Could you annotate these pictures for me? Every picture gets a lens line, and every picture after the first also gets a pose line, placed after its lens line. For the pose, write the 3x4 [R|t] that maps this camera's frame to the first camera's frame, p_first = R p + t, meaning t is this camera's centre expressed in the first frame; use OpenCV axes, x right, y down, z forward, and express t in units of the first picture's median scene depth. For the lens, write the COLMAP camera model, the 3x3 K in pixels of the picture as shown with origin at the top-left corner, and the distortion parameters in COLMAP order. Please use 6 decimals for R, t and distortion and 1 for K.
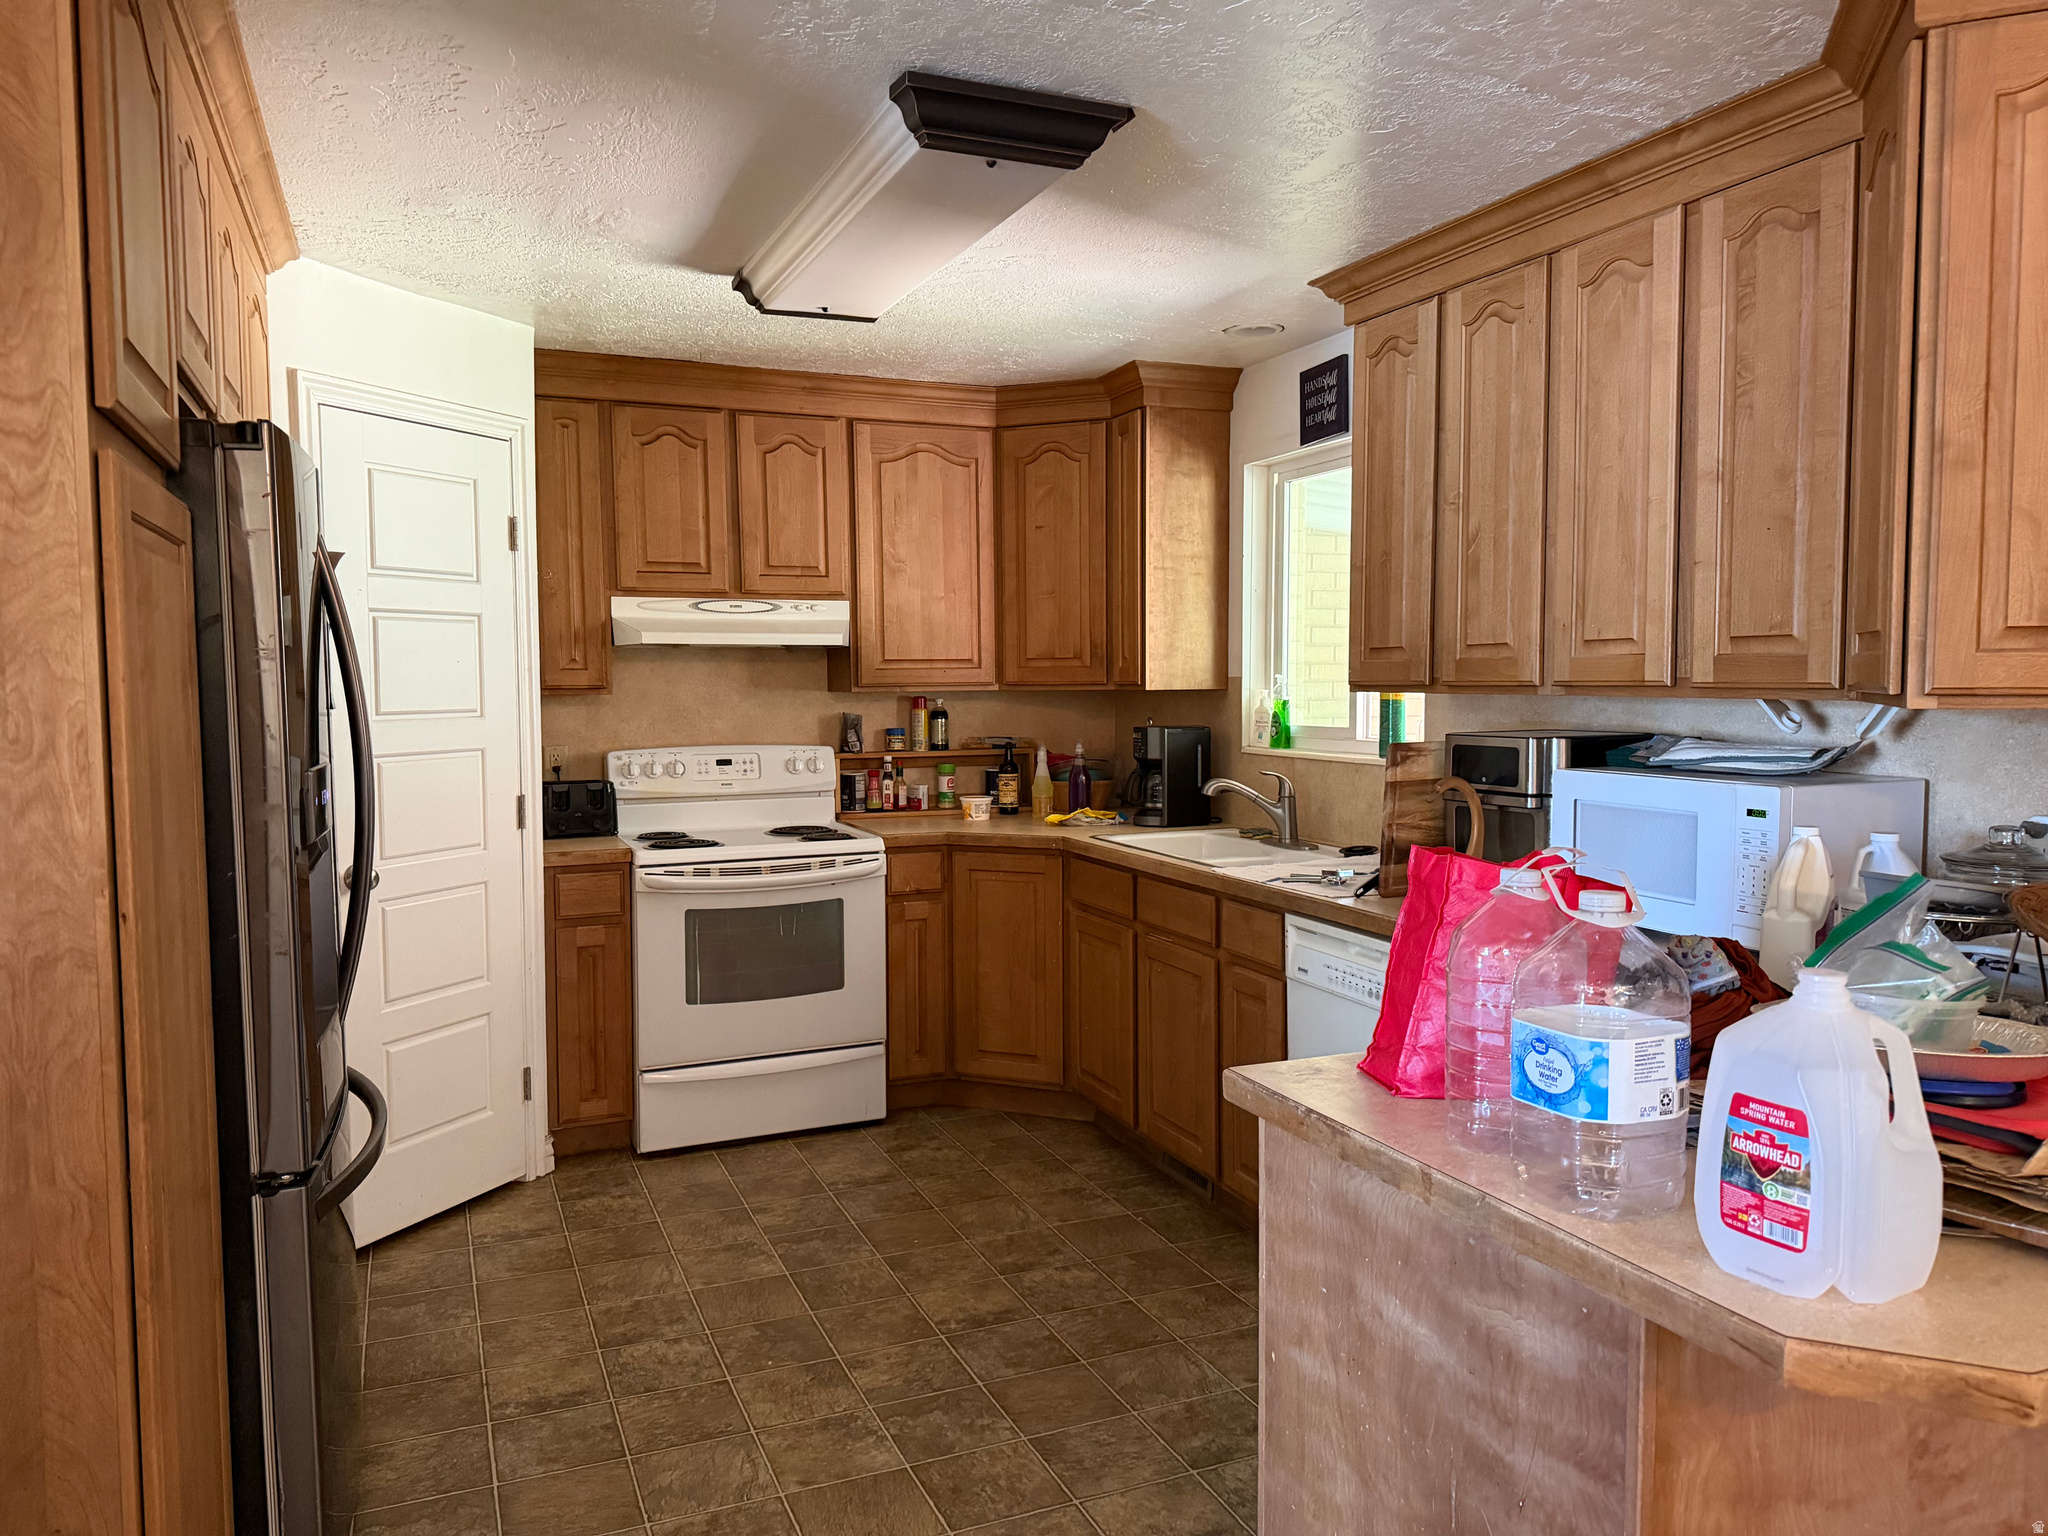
lens RADIAL K [[1451.5, 0, 1021.7], [0, 1451.5, 769.1], [0, 0, 1]] dist [-0.008796, -0.004829]
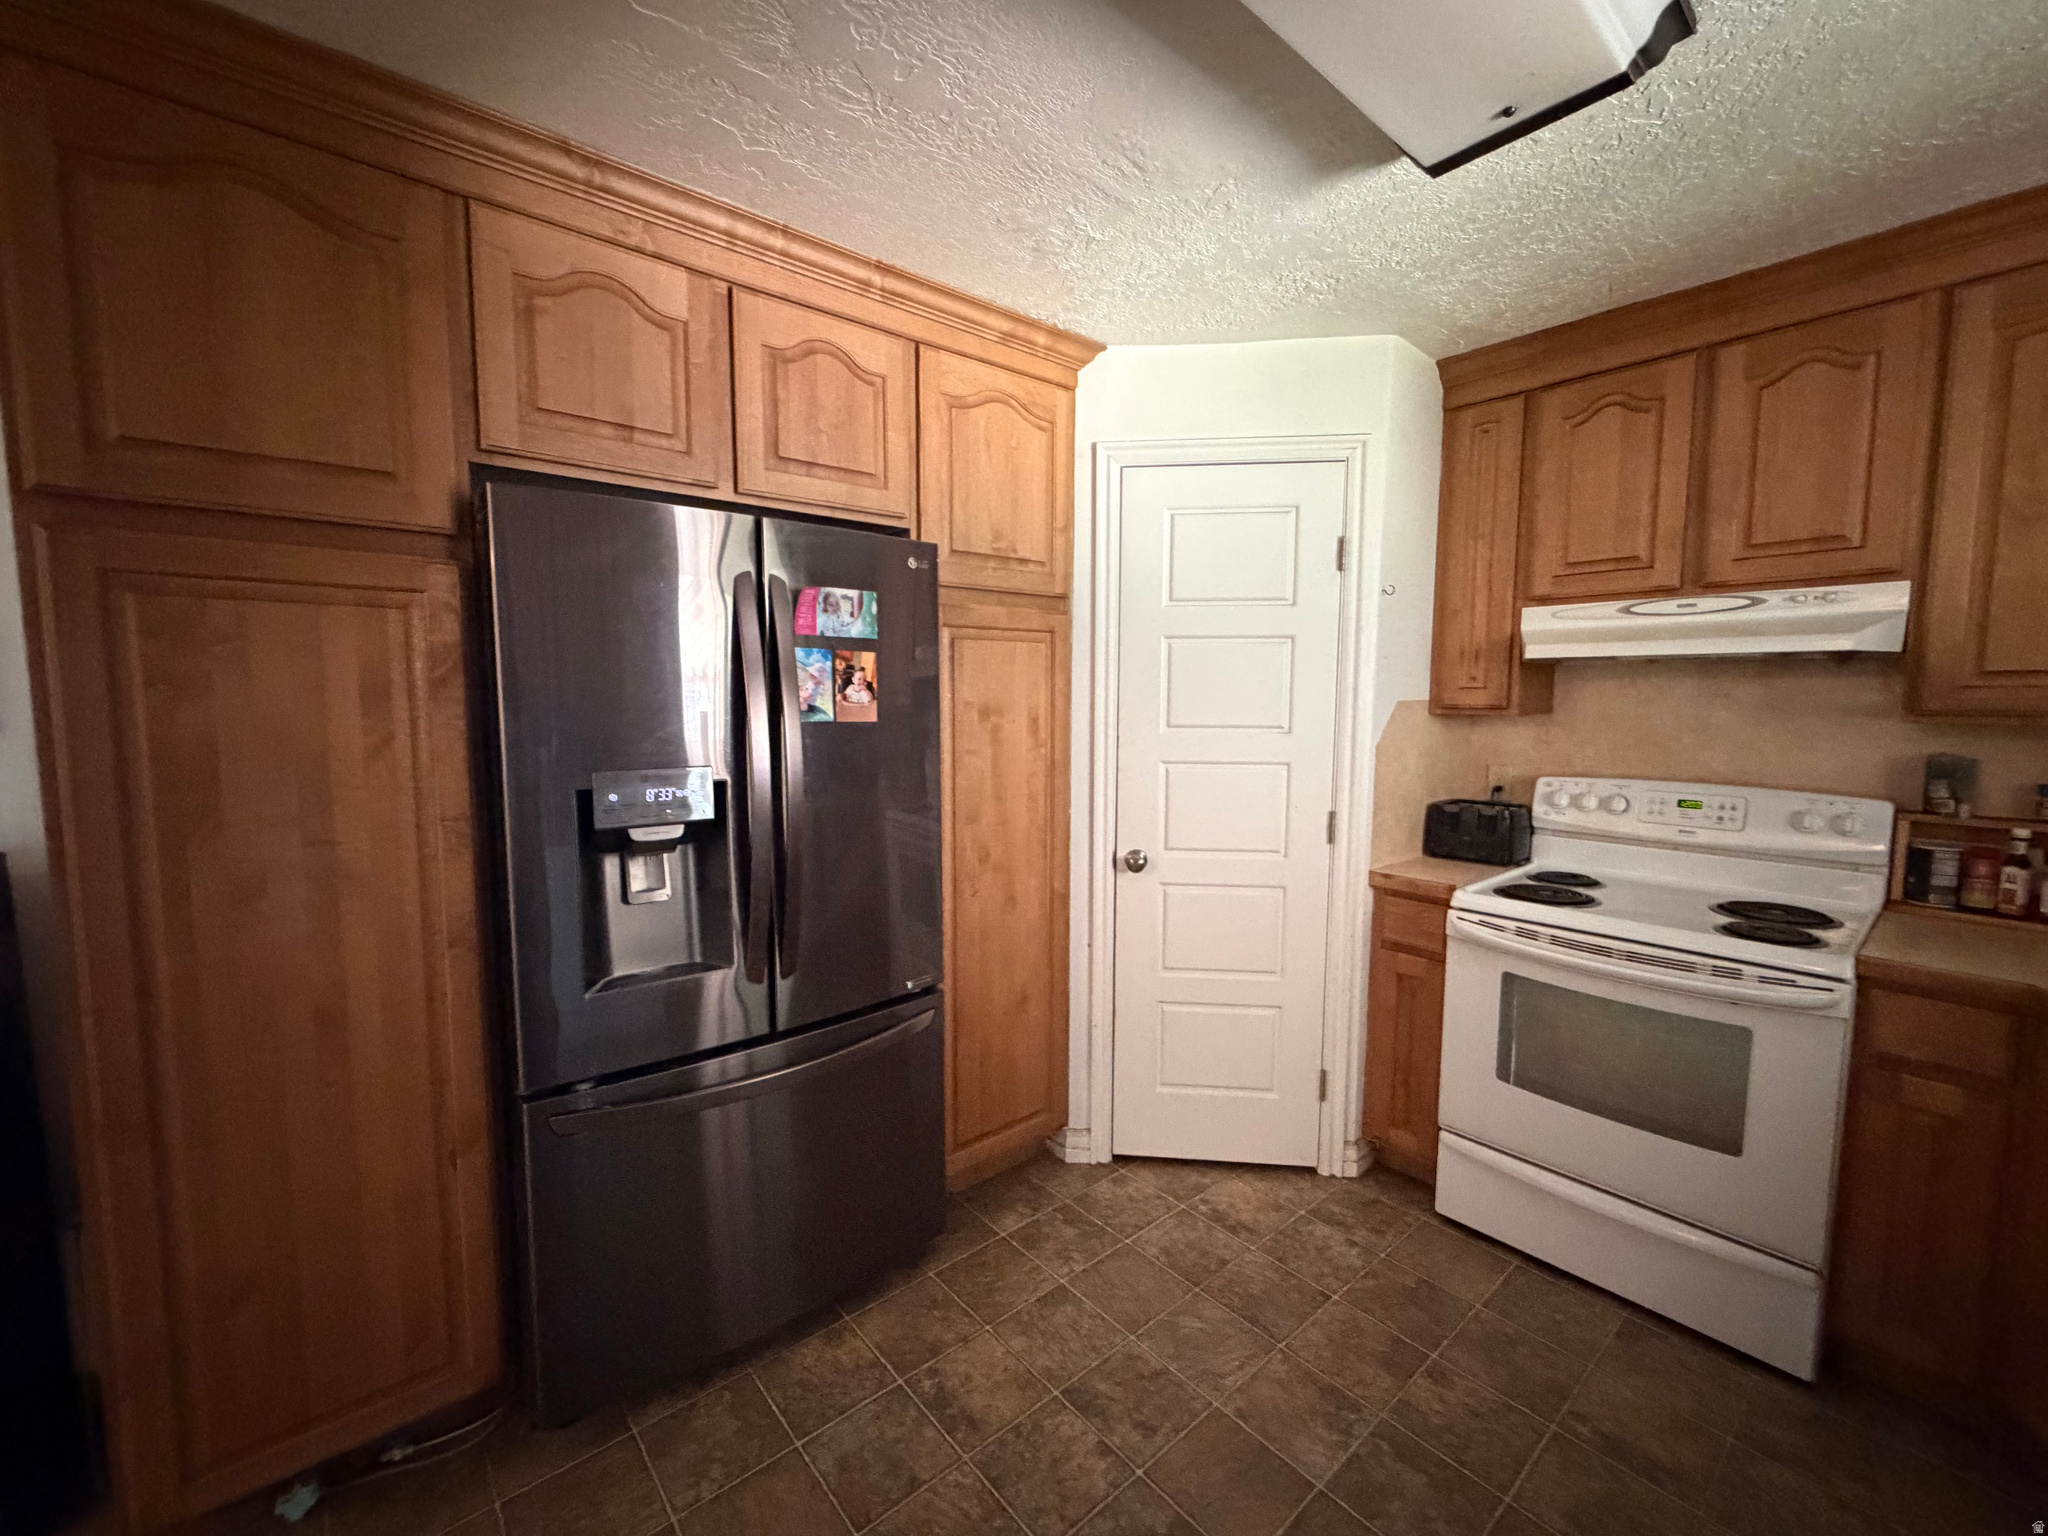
lens RADIAL K [[825.1, 0, 1022.3], [0, 825.1, 770.2], [0, 0, 1]] dist [-0.007614, 0.000418]
pose [[0.287425, 0.094934, -0.953087, 0.127098], [-0.064223, 0.994747, 0.079716, -0.038042], [0.955648, 0.038298, 0.292012, 0.546471]]
